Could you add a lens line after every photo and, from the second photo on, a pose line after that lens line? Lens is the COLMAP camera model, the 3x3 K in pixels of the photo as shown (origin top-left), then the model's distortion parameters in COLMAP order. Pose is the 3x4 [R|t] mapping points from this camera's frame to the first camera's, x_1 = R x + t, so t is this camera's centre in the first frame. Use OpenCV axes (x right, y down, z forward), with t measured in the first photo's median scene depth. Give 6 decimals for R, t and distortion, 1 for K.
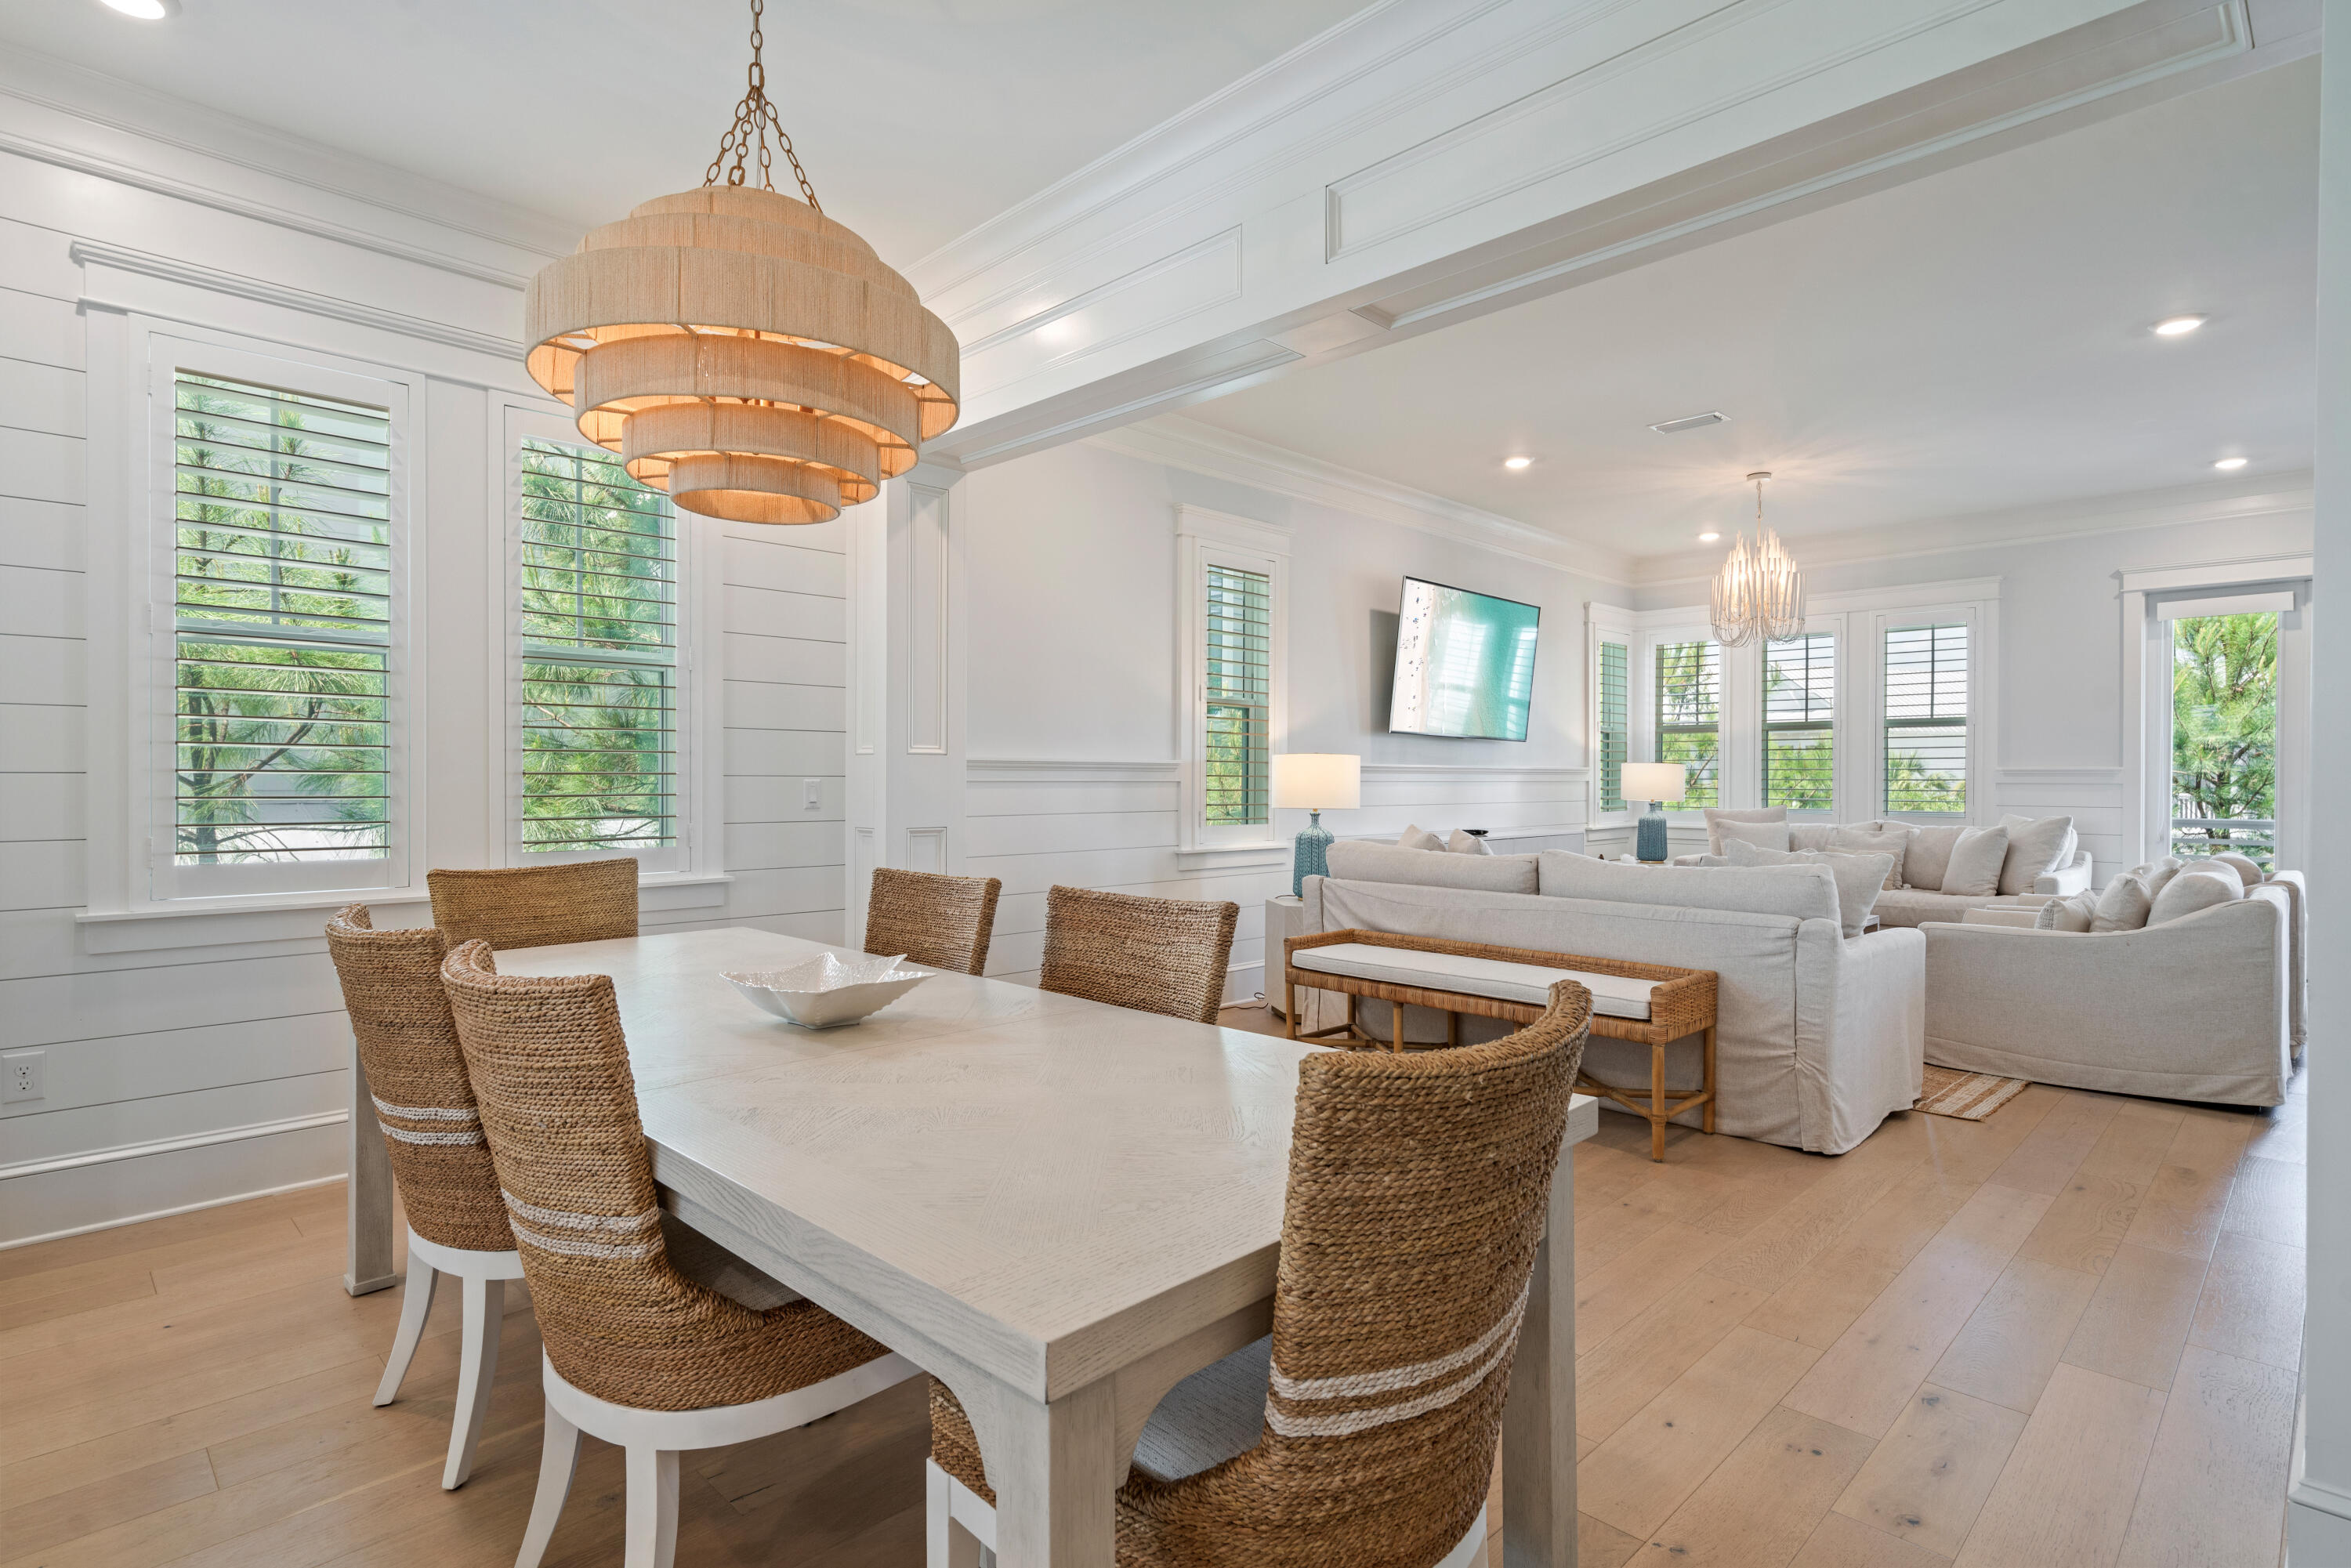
lens RADIAL K [[1180.4, 0, 1165.2], [0, 1180.4, 775.7], [0, 0, 1]] dist [-0.001418, 0.000408]
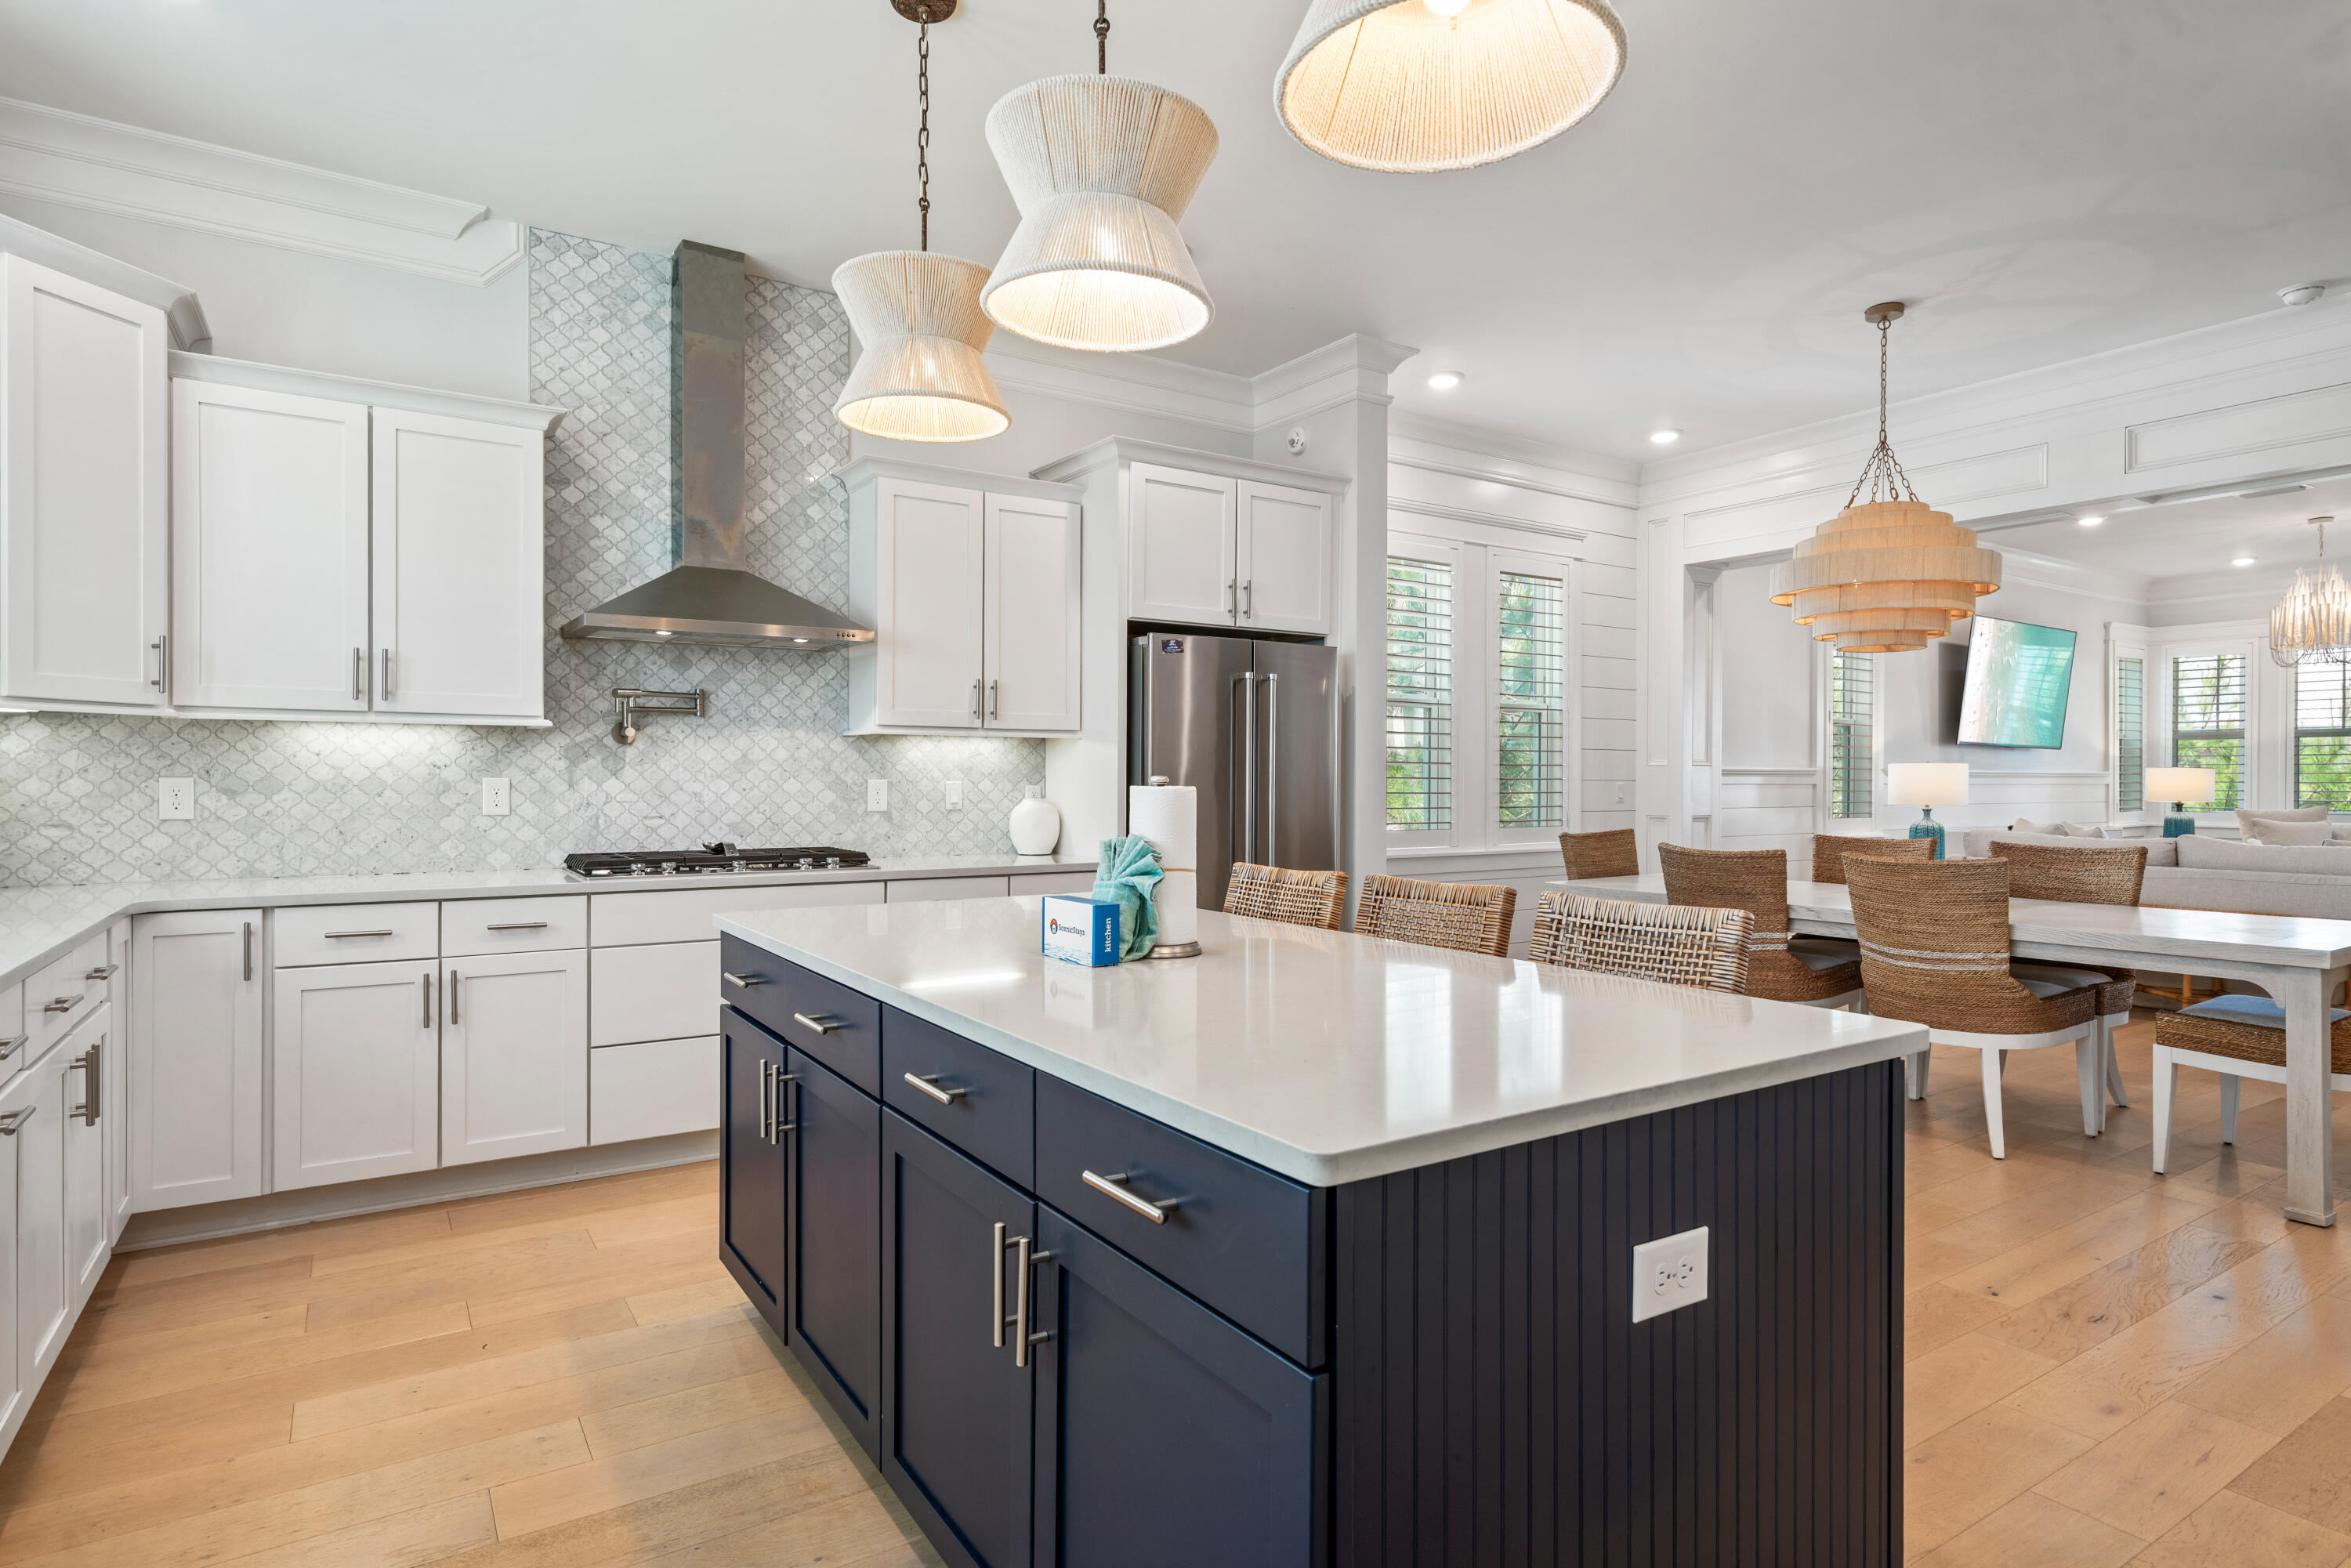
lens RADIAL K [[1246.0, 0, 1173.9], [0, 1246.0, 784.7], [0, 0, 1]] dist [0.002571, 0.001598]
pose [[0.980004, 0.000919, -0.198978, -0.337966], [0.000273, 0.999982, 0.005966, -0.002412], [0.198980, -0.005901, 0.979986, -0.407559]]
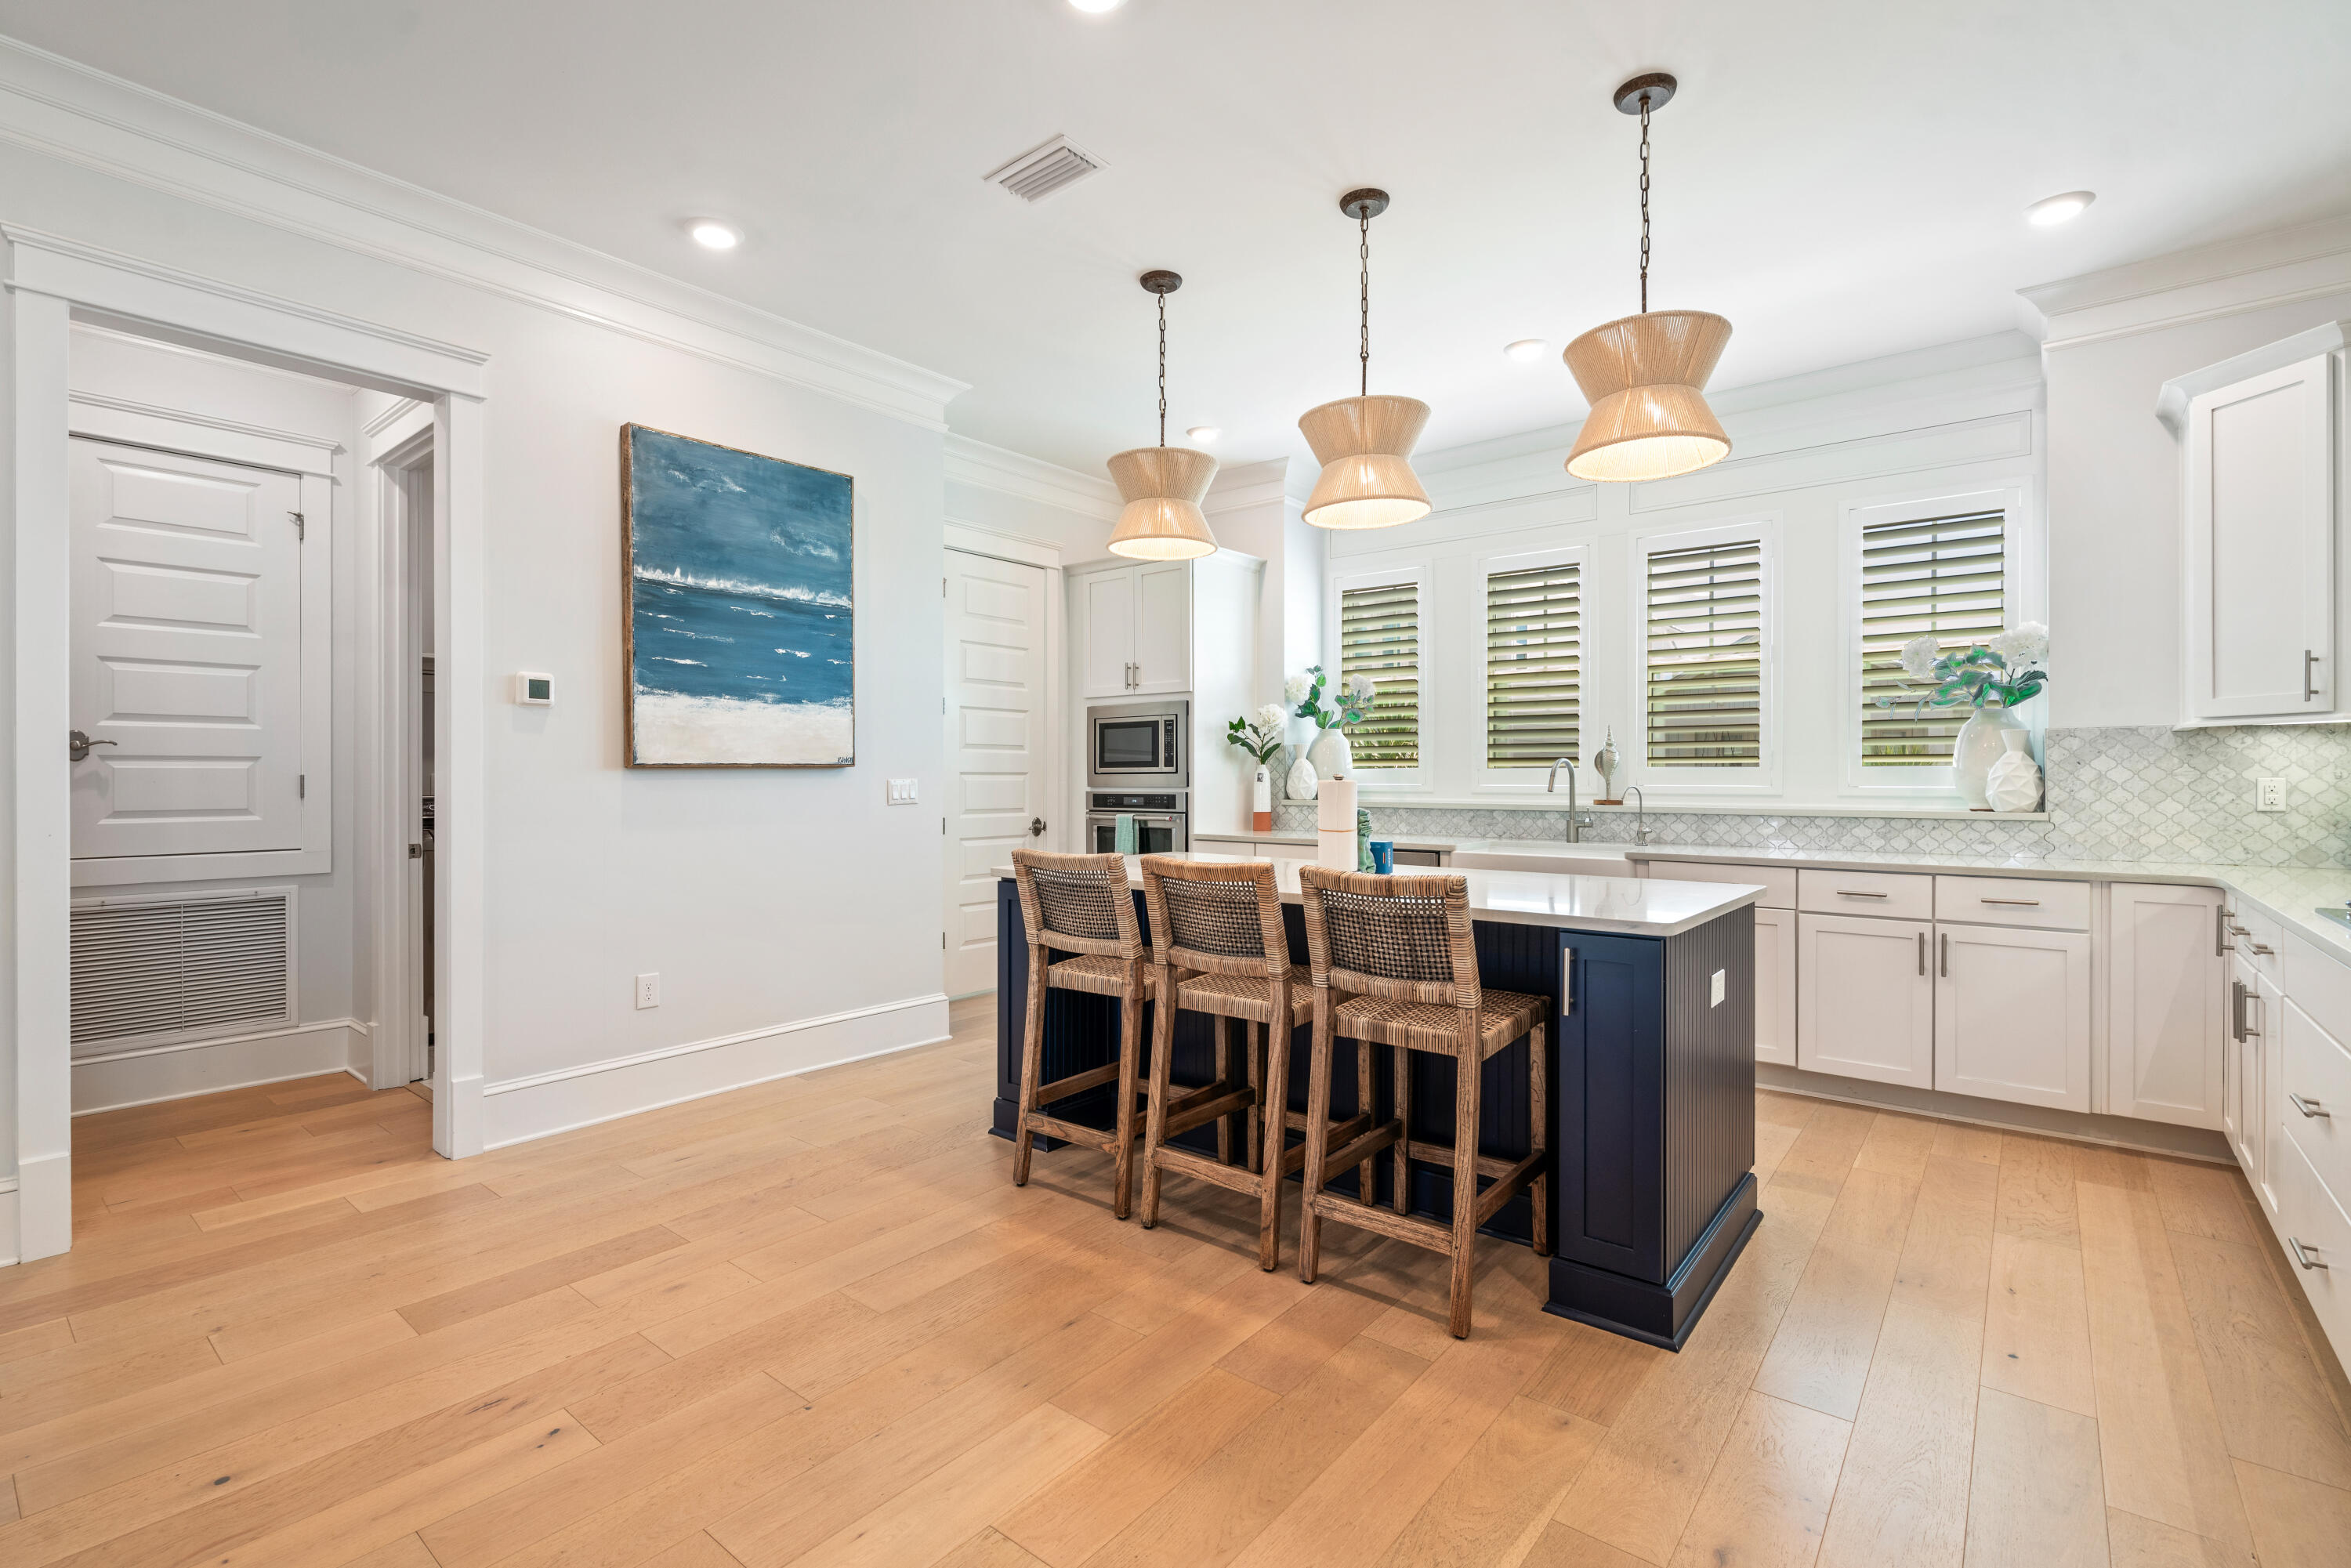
lens RADIAL K [[1063.3, 0, 1166.0], [0, 1063.3, 776.0], [0, 0, 1]] dist [-0.011735, 0.005451]
pose [[-0.994643, -0.002243, -0.103343, -0.283247], [-0.002123, 0.999997, -0.001273, -0.001346], [0.103345, -0.001046, -0.994645, 0.326268]]
